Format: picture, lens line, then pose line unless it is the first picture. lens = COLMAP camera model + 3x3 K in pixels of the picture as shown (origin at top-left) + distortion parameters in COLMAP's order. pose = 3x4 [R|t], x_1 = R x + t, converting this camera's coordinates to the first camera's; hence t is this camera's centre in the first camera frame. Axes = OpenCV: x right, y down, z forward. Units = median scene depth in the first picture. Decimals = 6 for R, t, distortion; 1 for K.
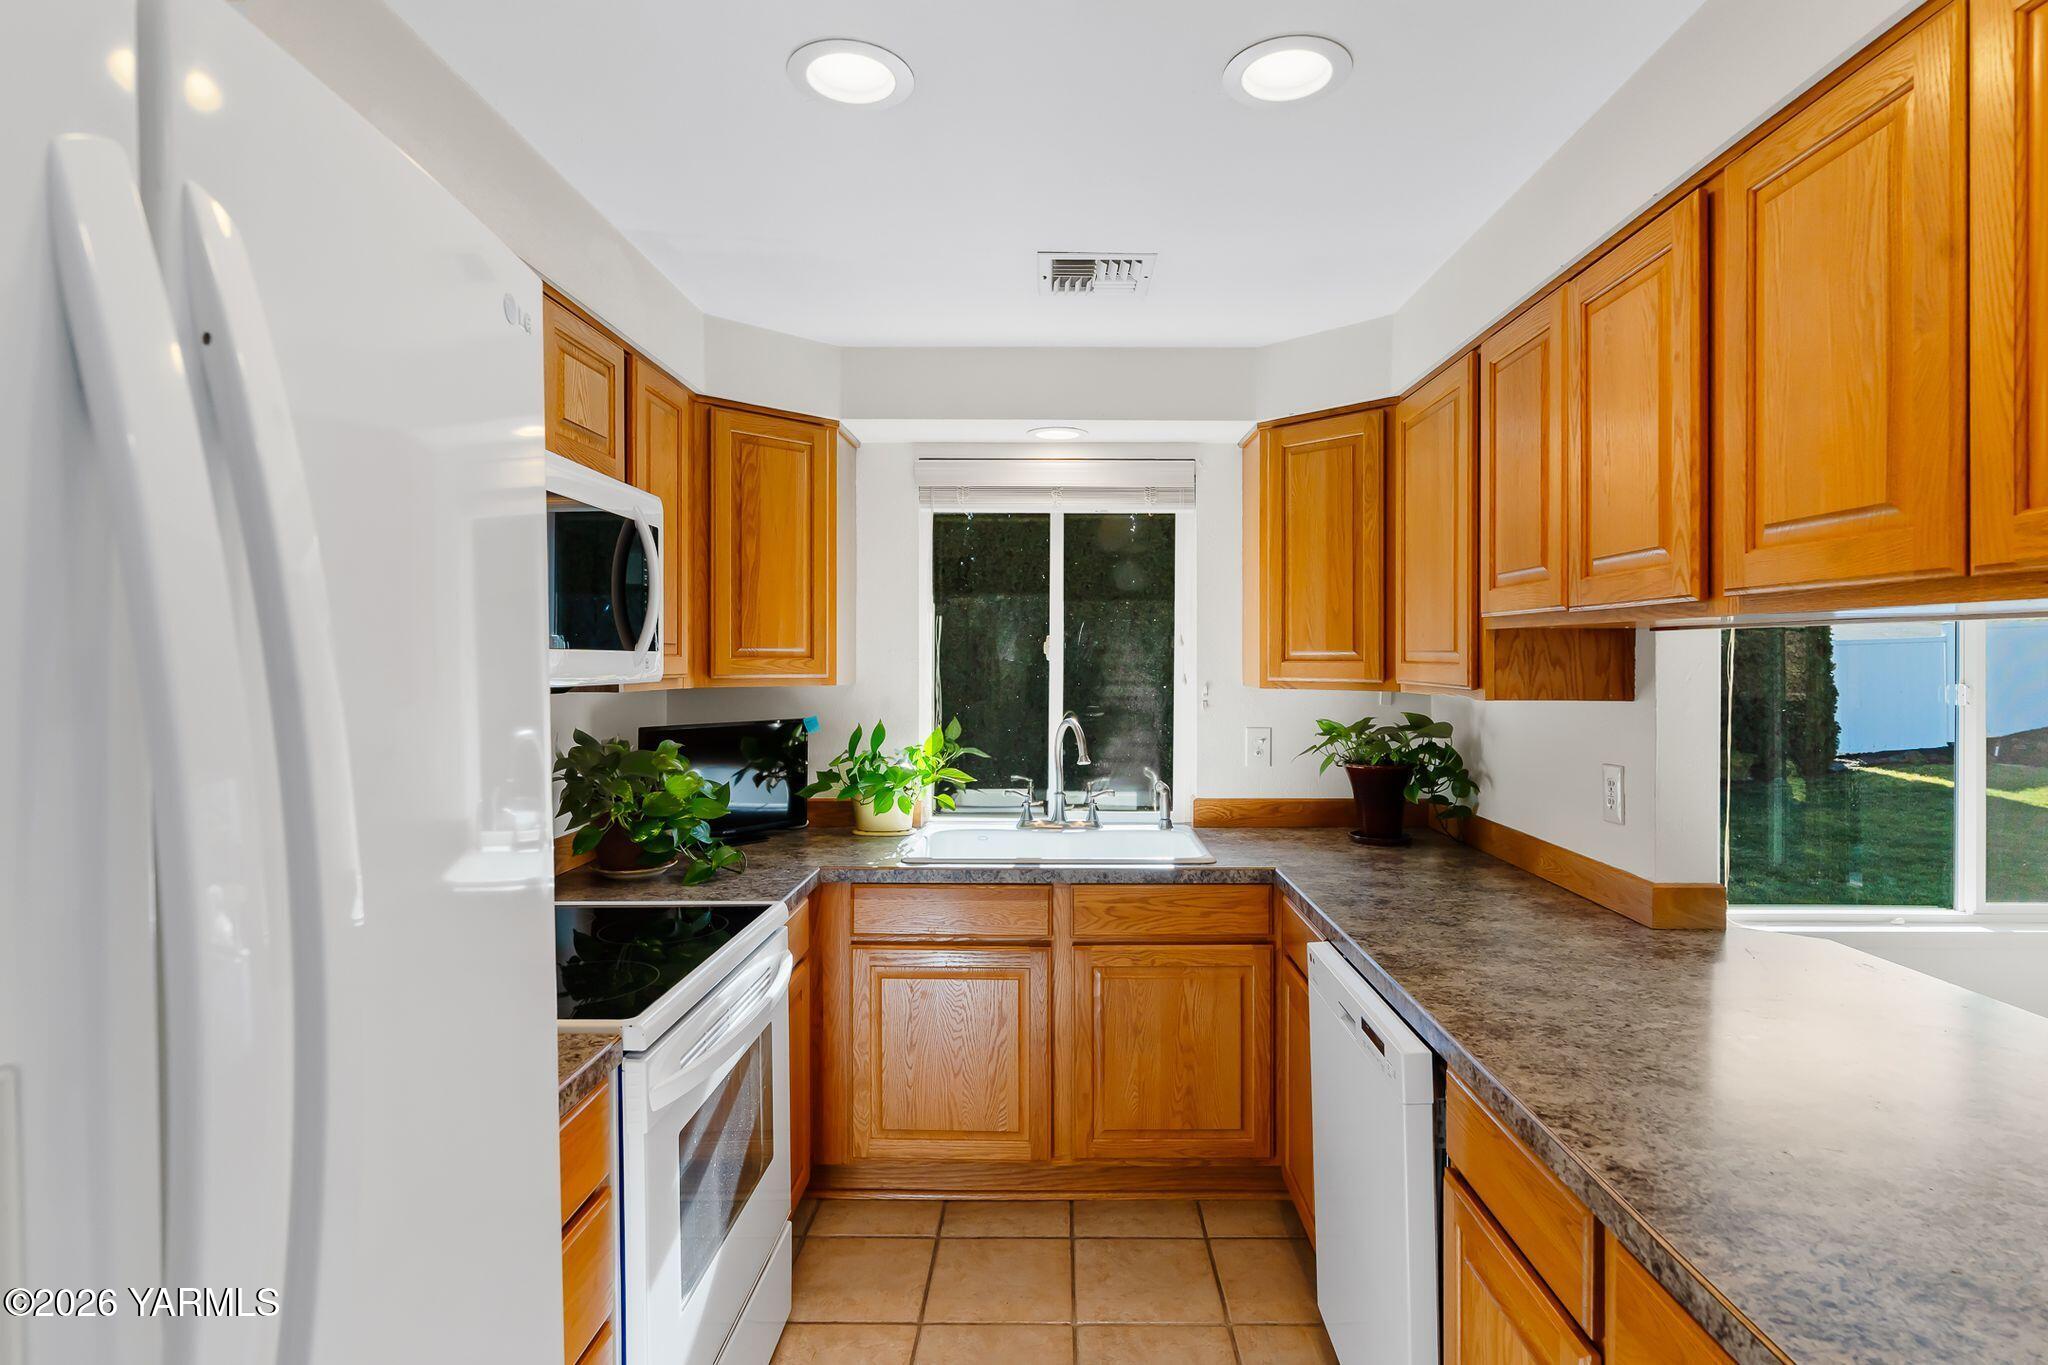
lens RADIAL K [[1021.6, 0, 1059.0], [0, 1021.6, 668.2], [0, 0, 1]] dist [-0.015284, 0.001589]
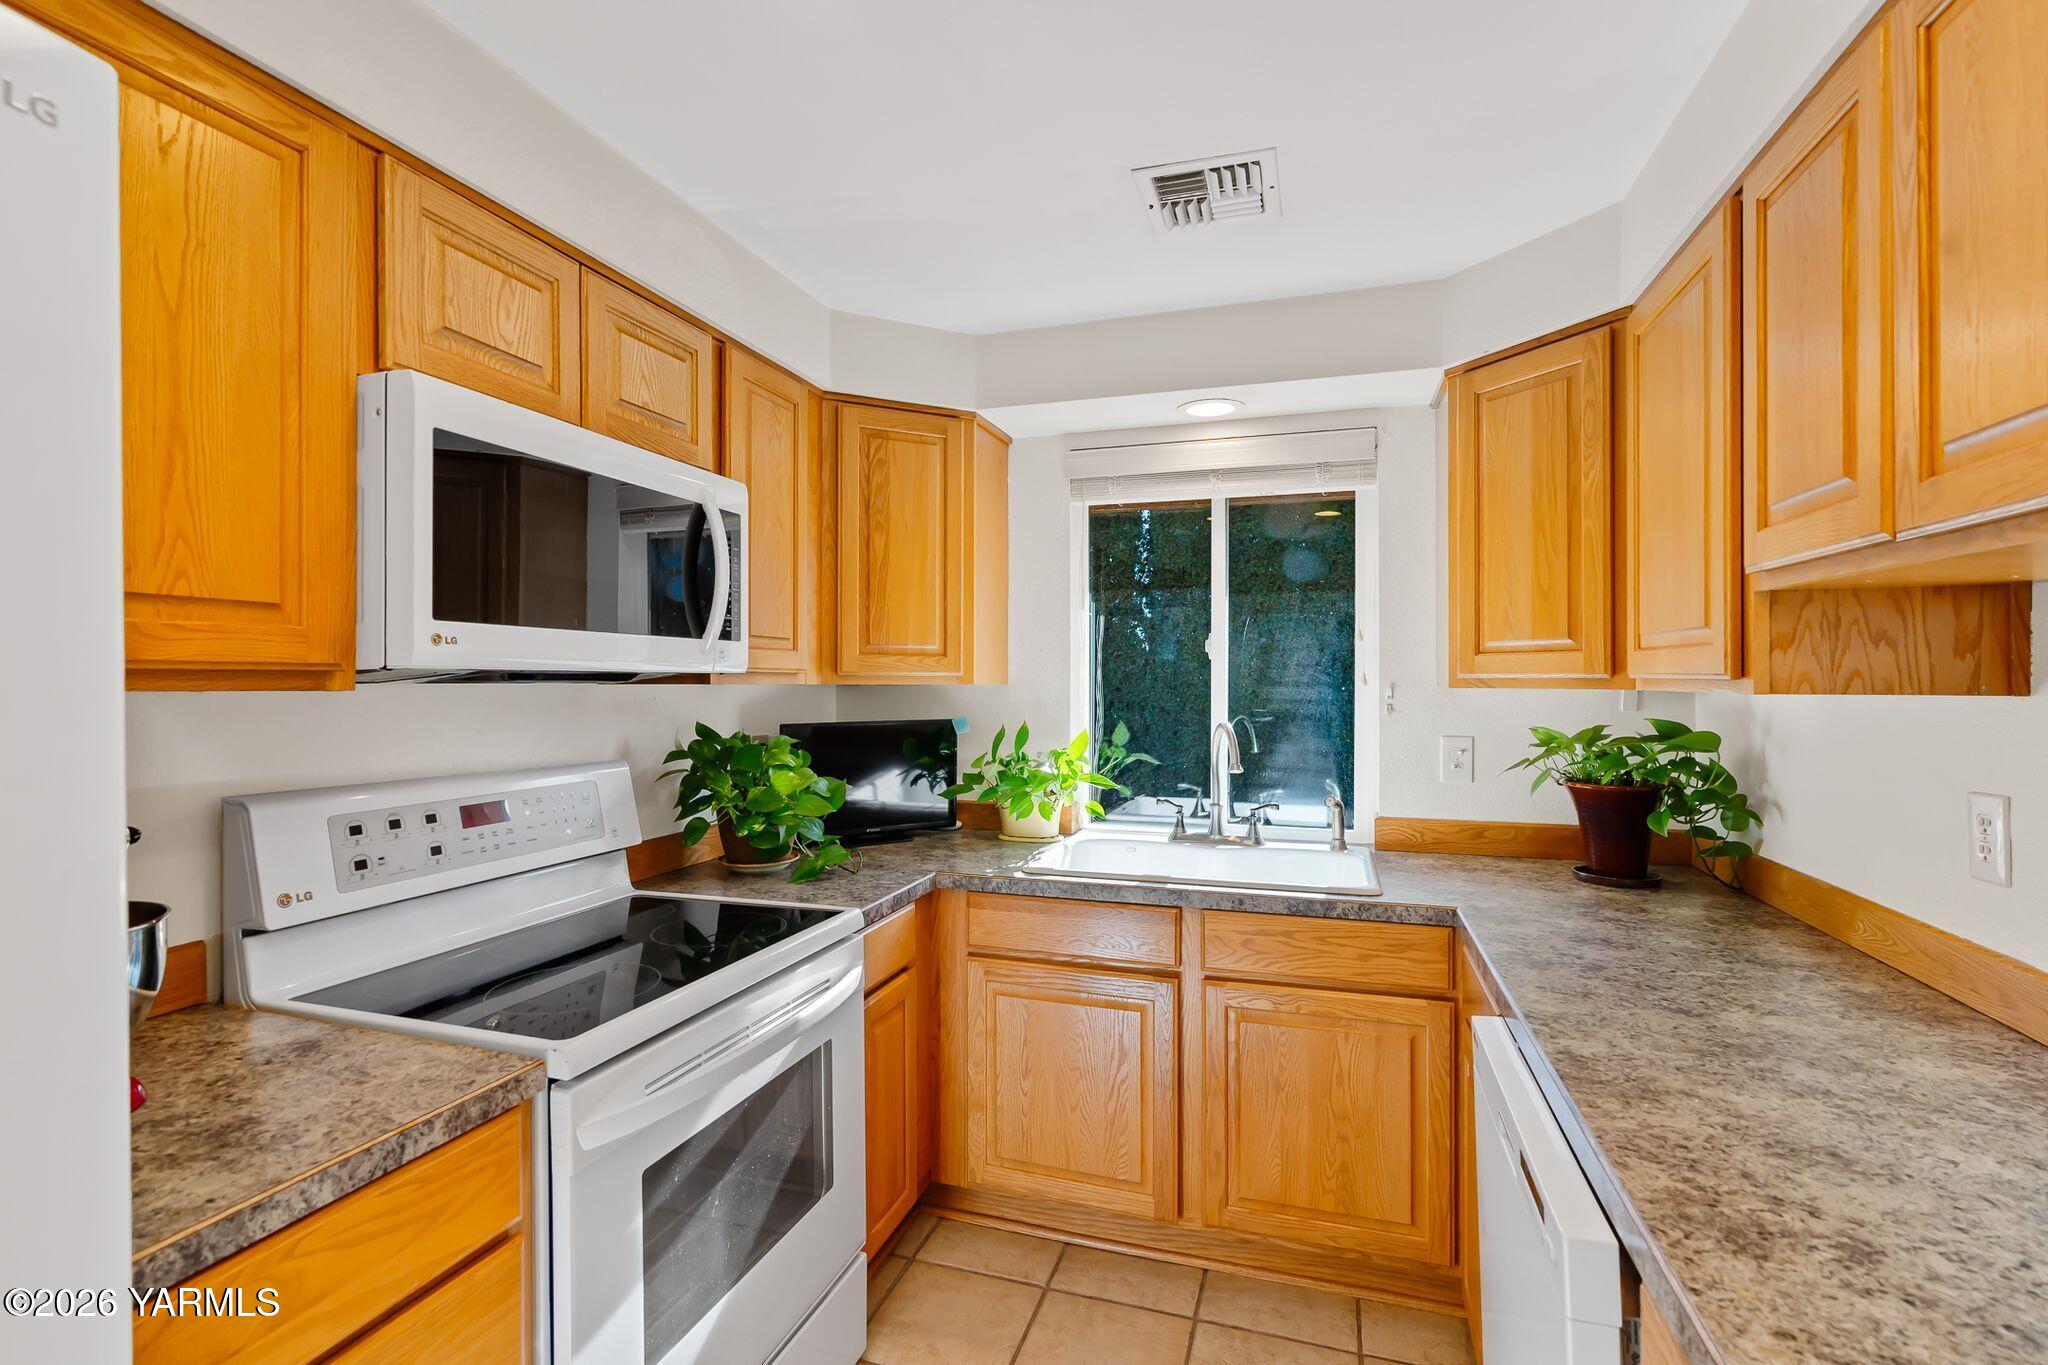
lens RADIAL K [[916.6, 0, 1028.9], [0, 916.6, 683.1], [0, 0, 1]] dist [-0.012069, 0.003376]
pose [[0.951198, -0.000467, -0.308581, 0.113397], [-0.001128, 0.999987, -0.004989, 0.022430], [0.308580, 0.005094, 0.951185, 0.208399]]
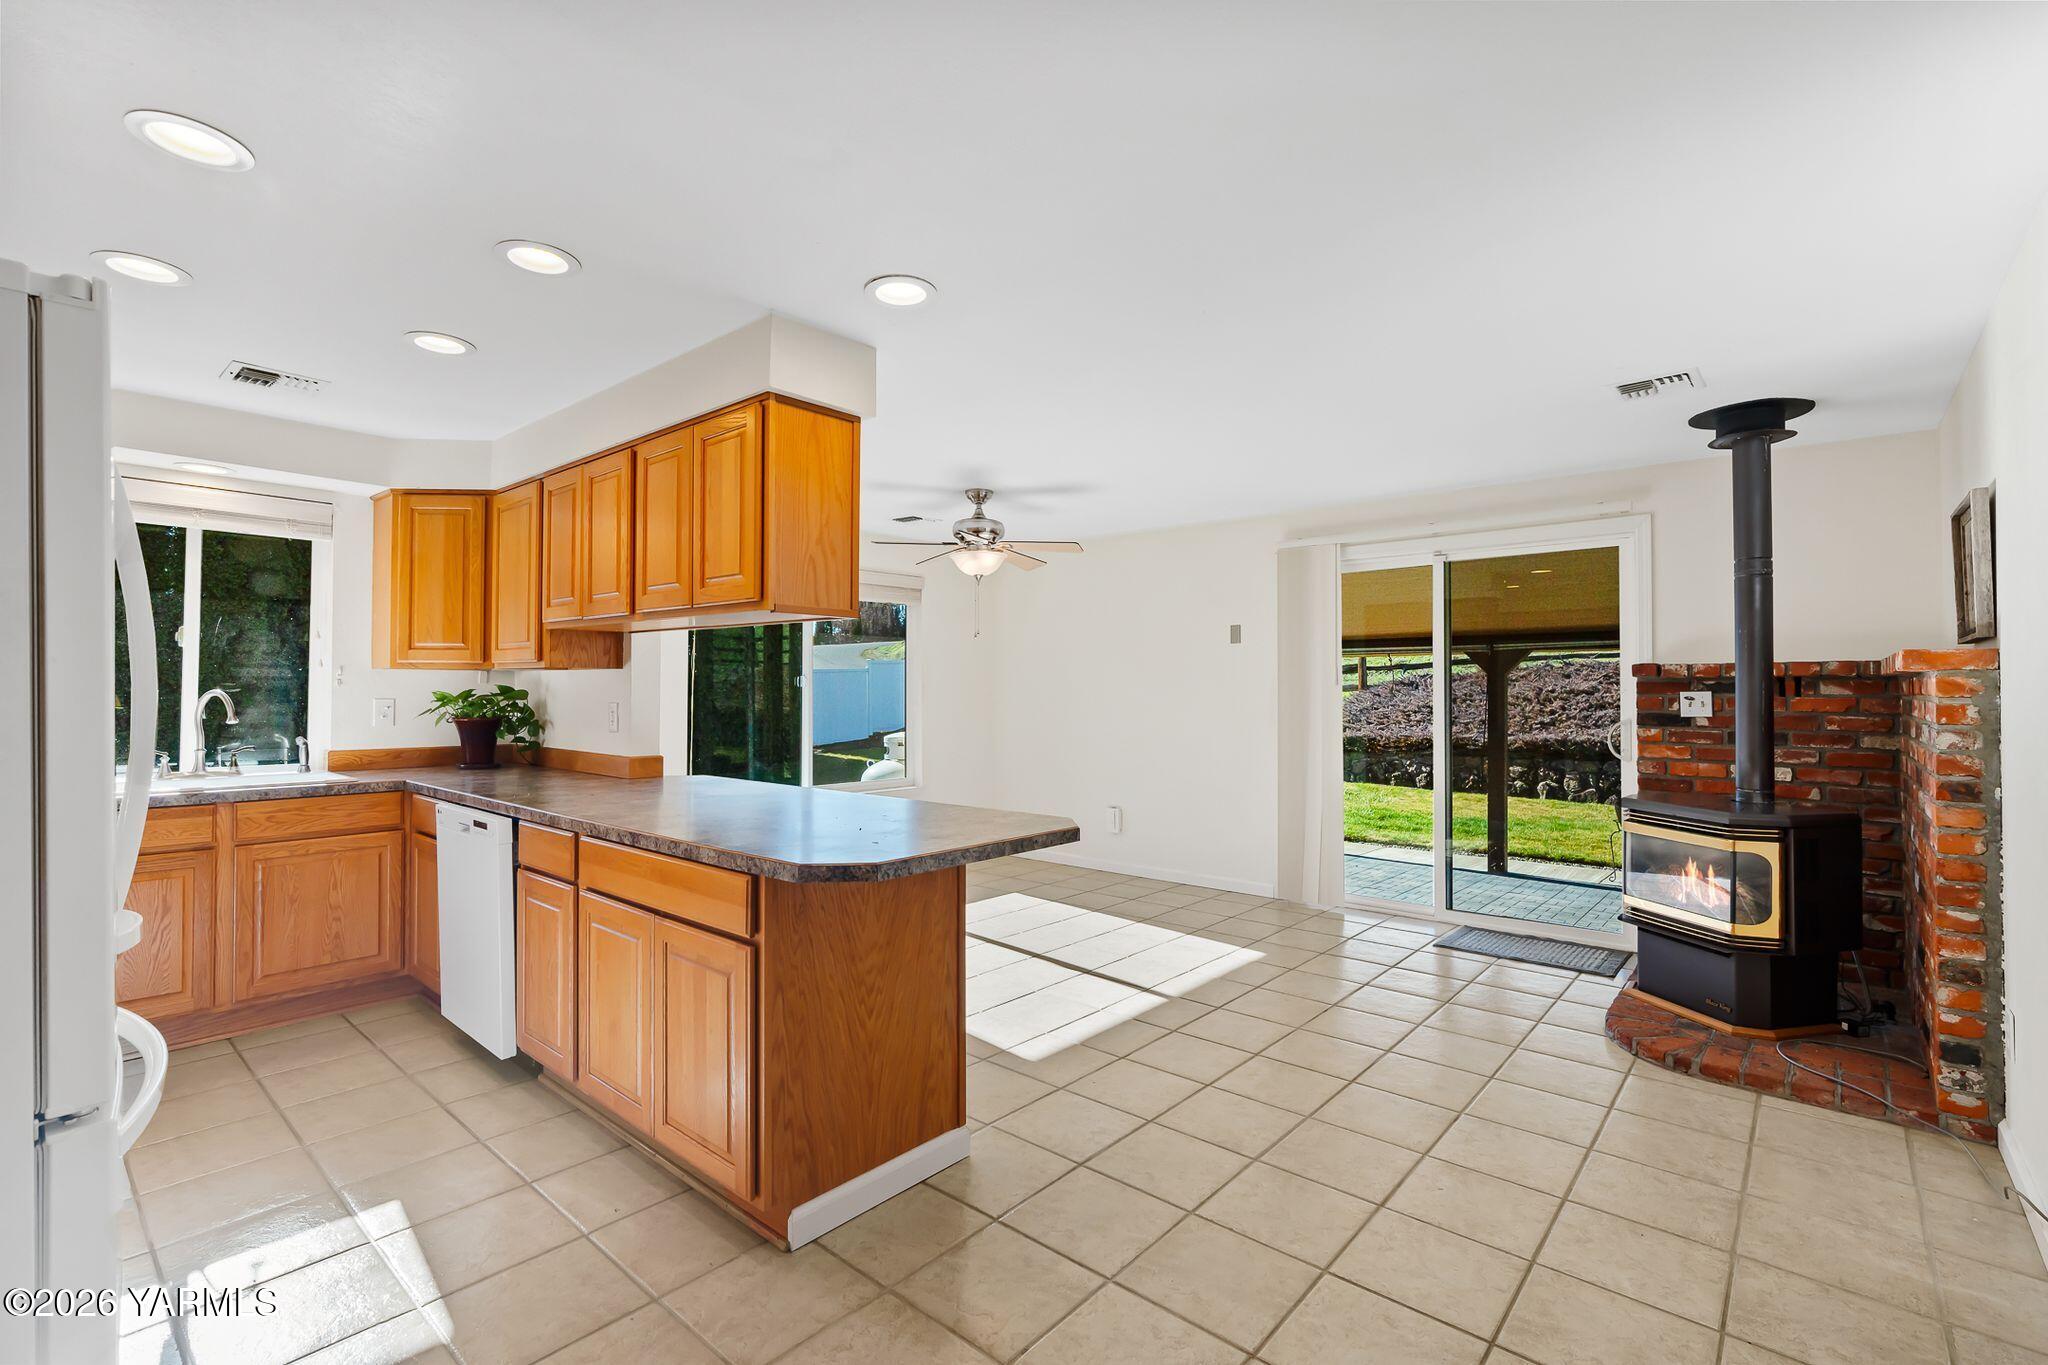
lens RADIAL K [[916.6, 0, 1022.0], [0, 916.6, 679.7], [0, 0, 1]] dist [-0.012069, 0.003376]
pose [[0.658640, 0.012789, 0.752350, -0.215547], [0.002700, 0.999809, -0.019359, 0.072452], [-0.752453, 0.014782, 0.658480, -0.618697]]
